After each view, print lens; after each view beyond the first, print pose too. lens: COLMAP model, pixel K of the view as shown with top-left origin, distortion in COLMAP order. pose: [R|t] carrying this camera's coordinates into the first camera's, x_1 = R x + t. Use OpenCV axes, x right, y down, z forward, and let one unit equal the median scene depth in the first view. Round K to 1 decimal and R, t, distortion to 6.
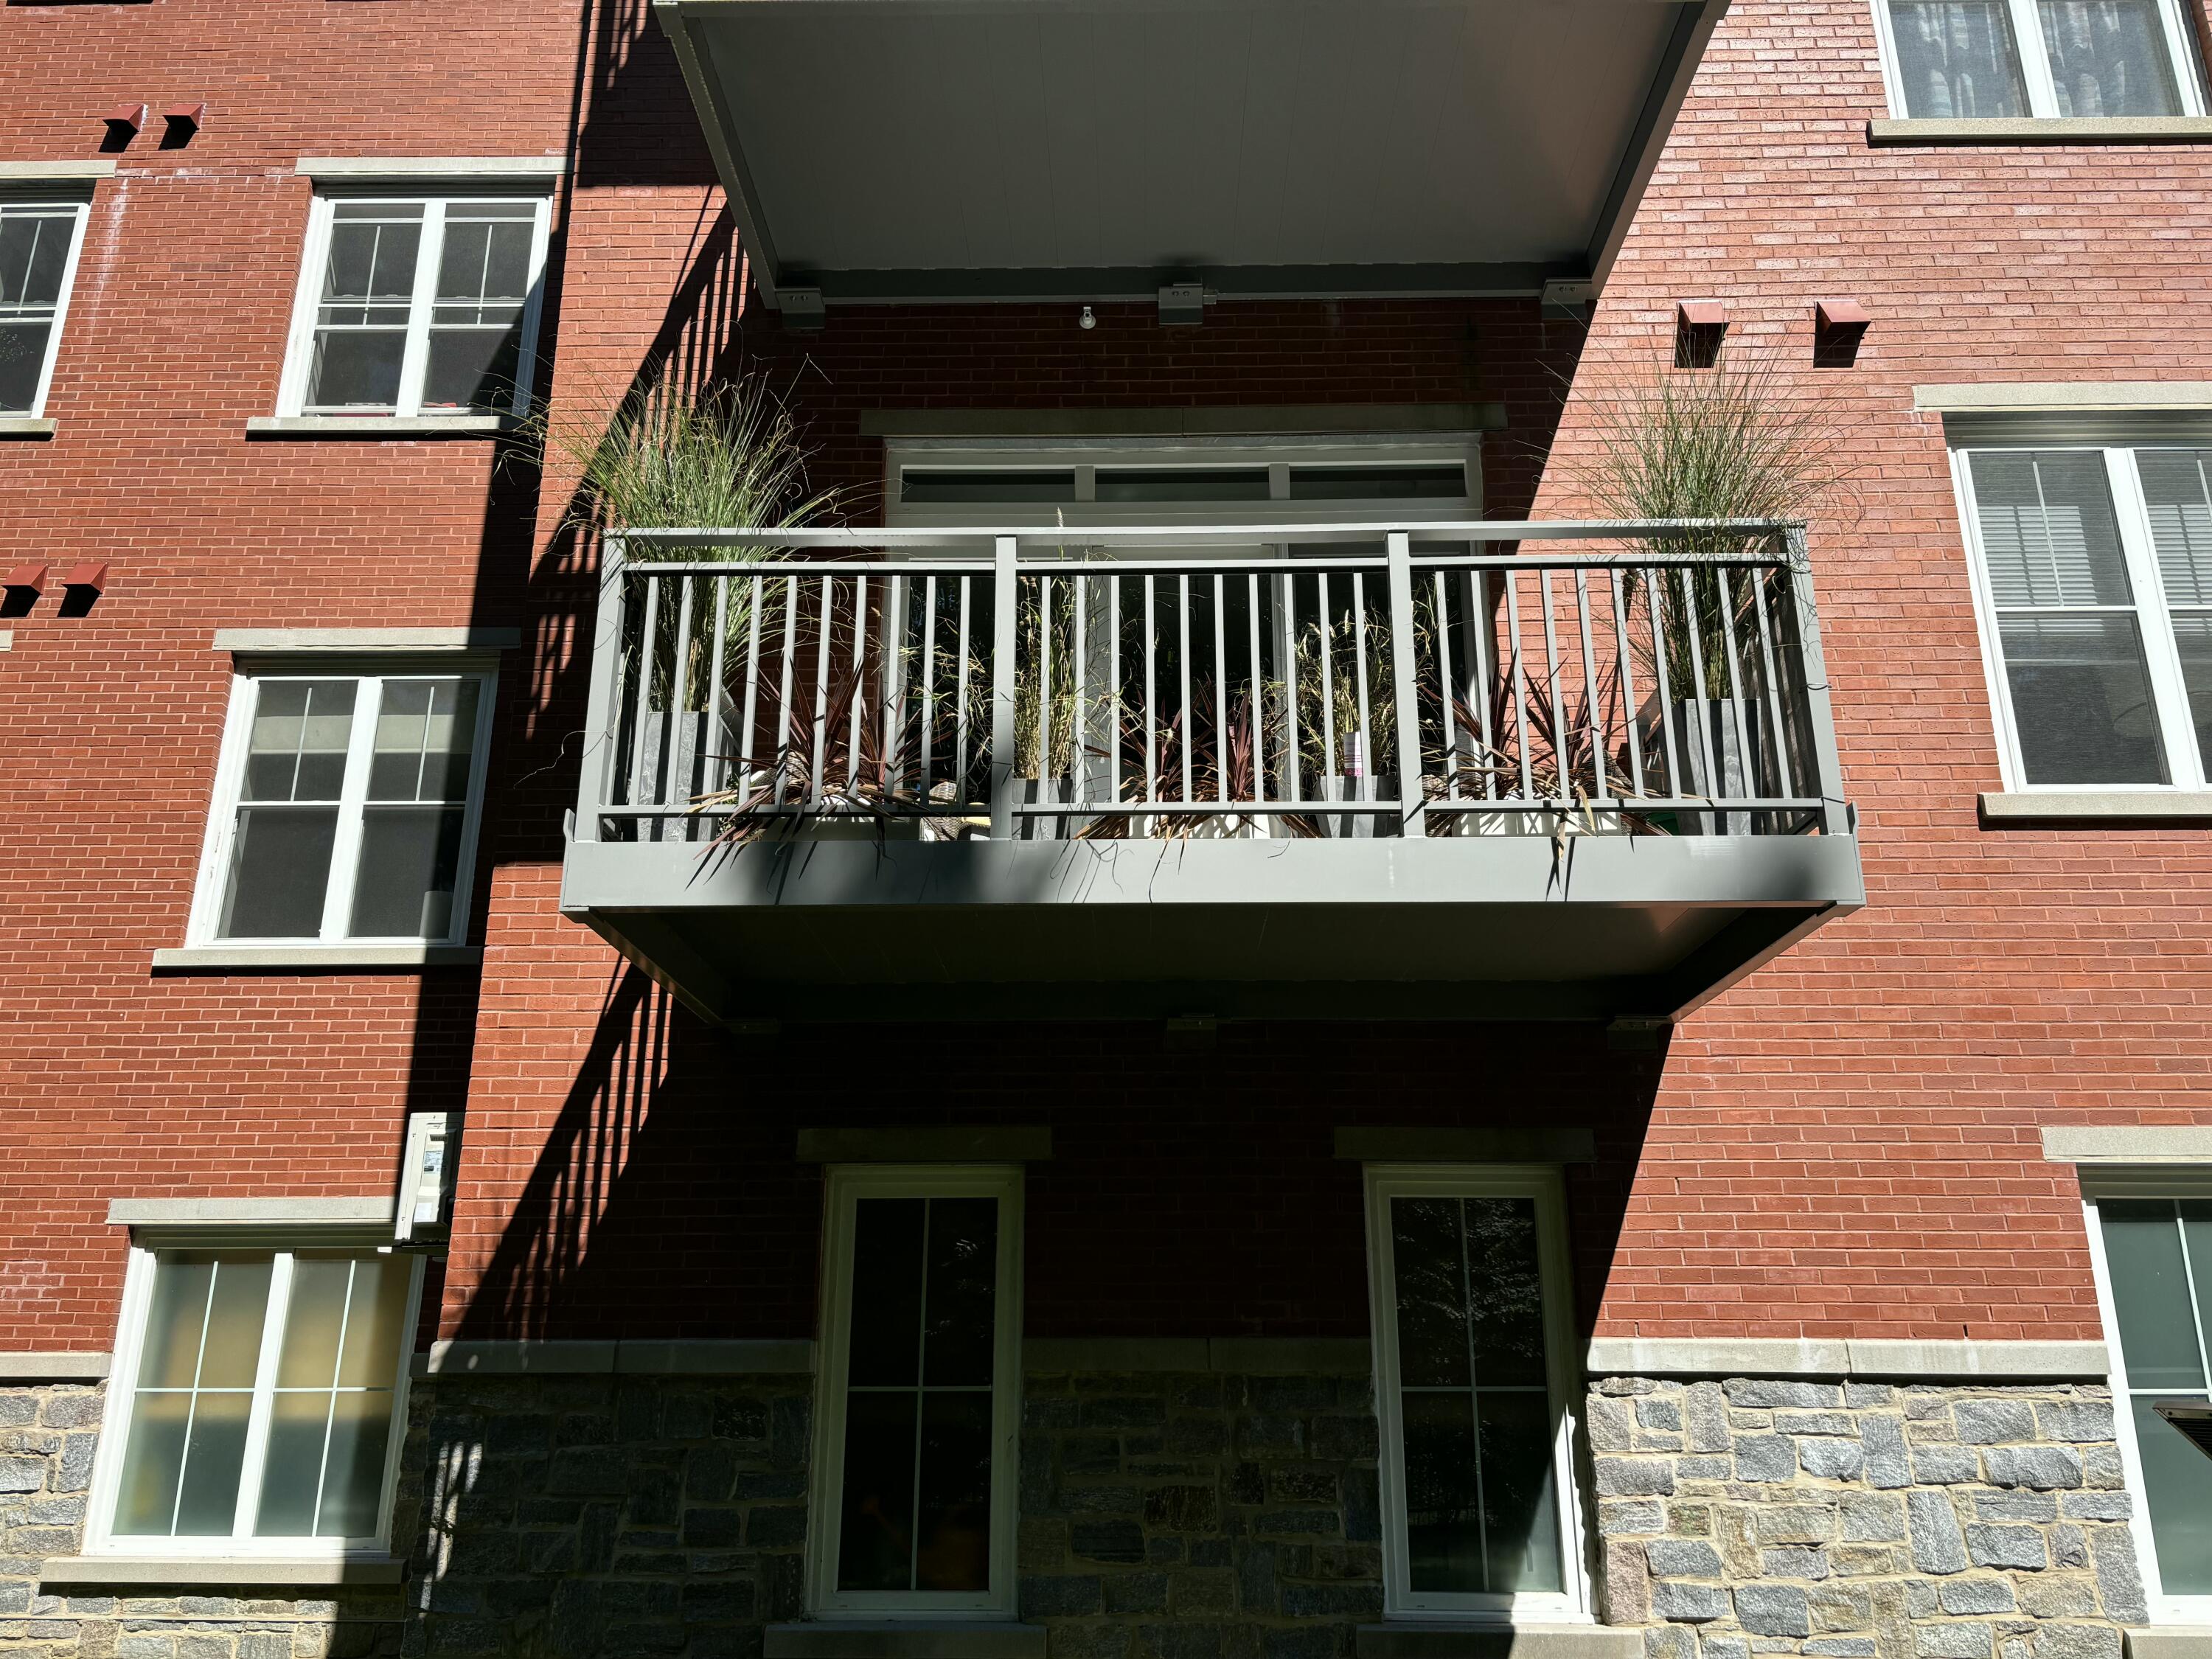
lens RADIAL K [[1651.4, 0, 1106.0], [0, 1651.4, 829.5], [0, 0, 1]] dist [0.020803, 0.002948]
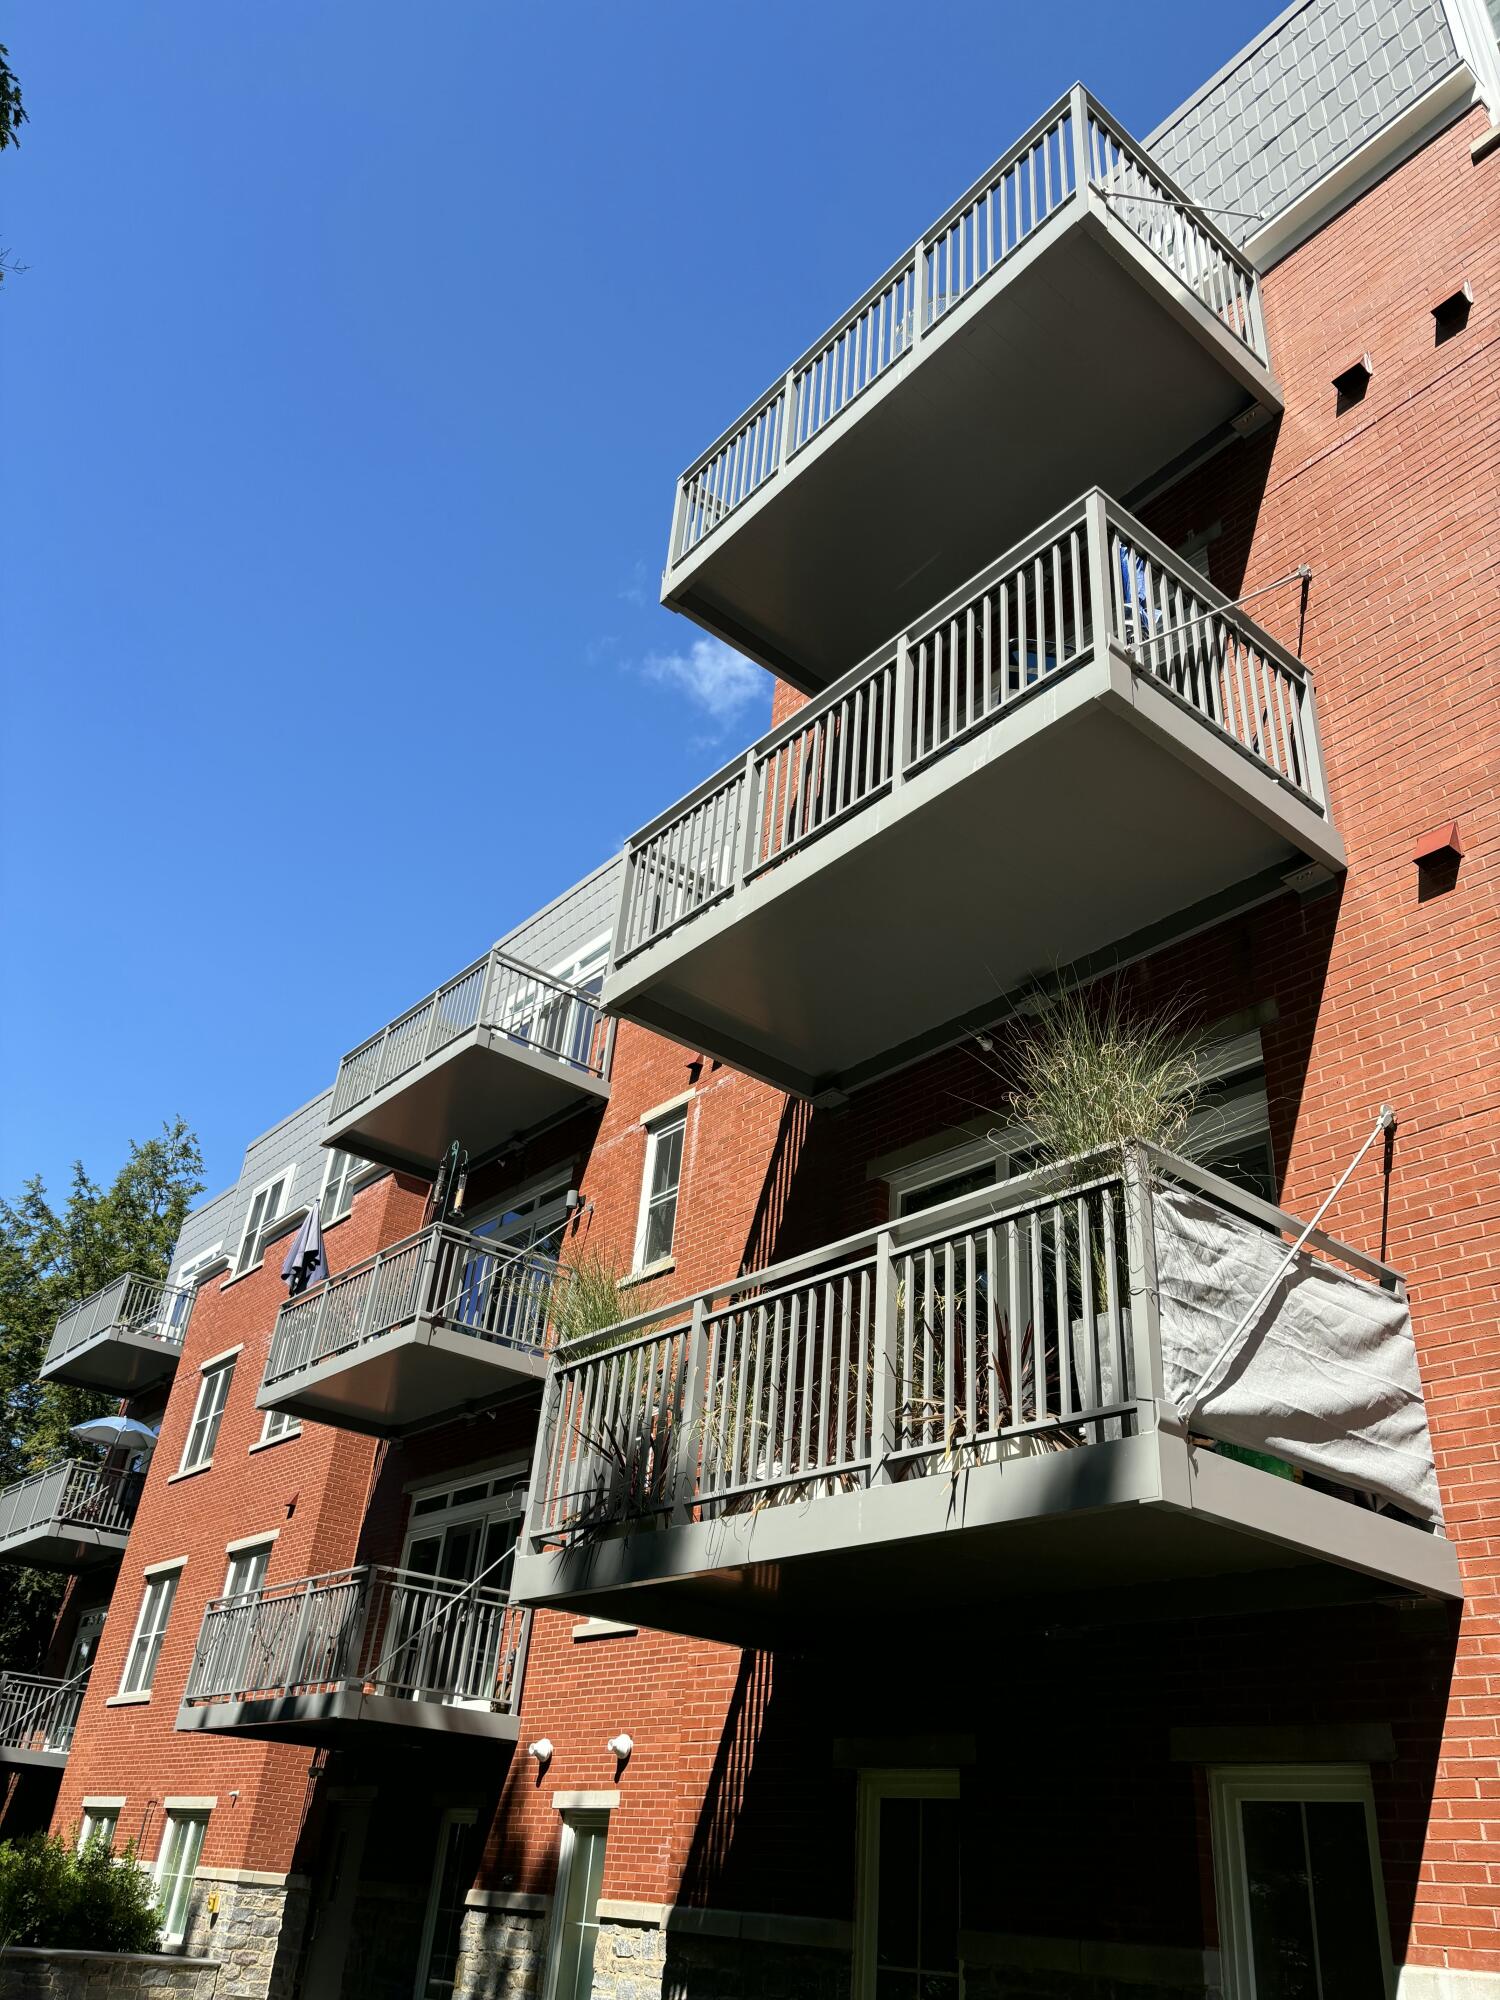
lens RADIAL K [[1526.2, 0, 750.0], [0, 1526.2, 1000.0], [0, 0, 1]] dist [-0.010779, -0.001440]
pose [[0.650486, -0.347979, -0.675113, 0.810583], [0.159899, 0.931692, -0.326163, 0.017881], [0.742495, 0.104215, 0.661695, 0.098360]]
